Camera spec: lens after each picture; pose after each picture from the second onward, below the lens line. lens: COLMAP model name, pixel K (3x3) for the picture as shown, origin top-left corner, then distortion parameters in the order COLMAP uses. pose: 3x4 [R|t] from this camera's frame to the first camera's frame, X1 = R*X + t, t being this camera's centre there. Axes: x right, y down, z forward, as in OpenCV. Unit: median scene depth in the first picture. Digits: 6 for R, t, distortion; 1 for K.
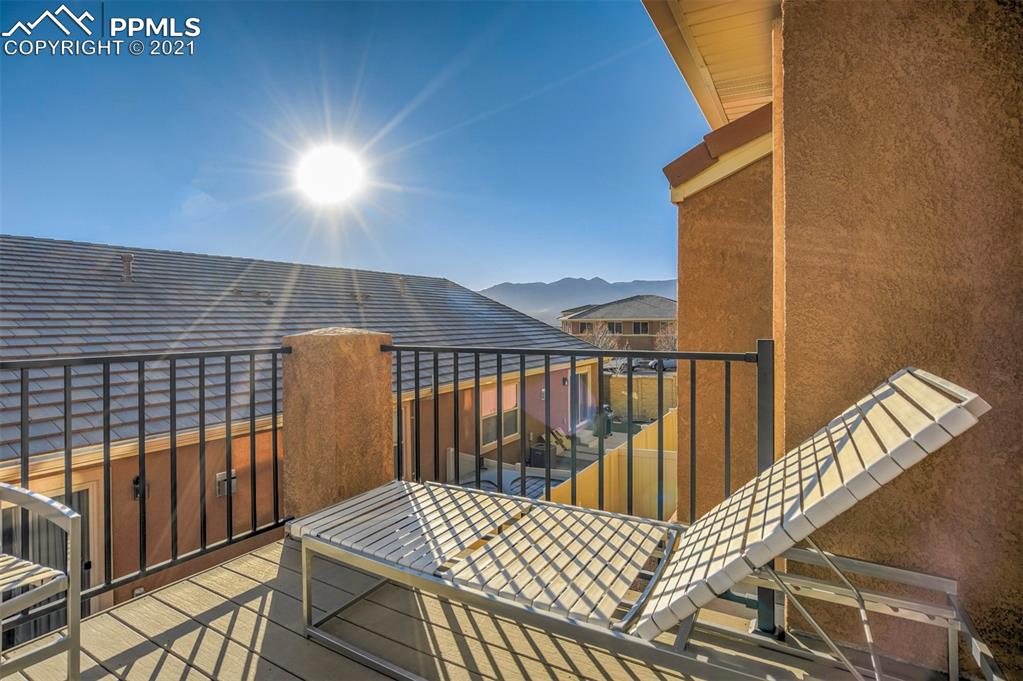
lens RADIAL K [[521.3, 0, 514.5], [0, 521.3, 311.4], [0, 0, 1]] dist [-0.012274, 0.006856]
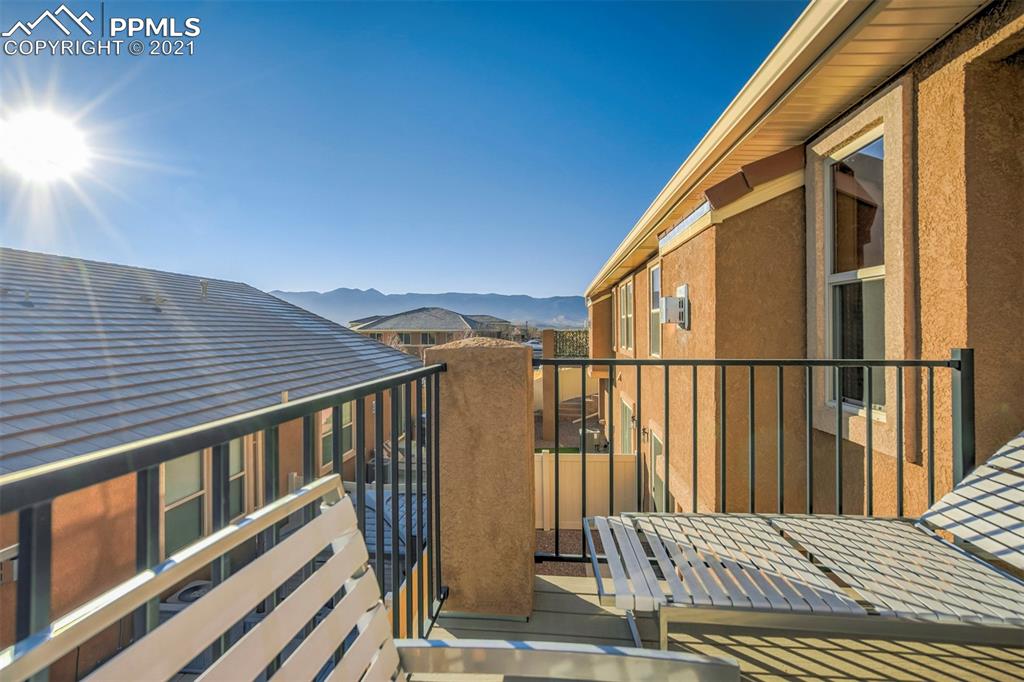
lens RADIAL K [[499.4, 0, 503.3], [0, 499.4, 327.4], [0, 0, 1]] dist [-0.000408, 0.004739]
pose [[0.897582, 0.009317, 0.440749, -0.583866], [-0.013587, 0.999886, 0.006533, 0.008524], [-0.440638, -0.011853, 0.897607, 0.268386]]
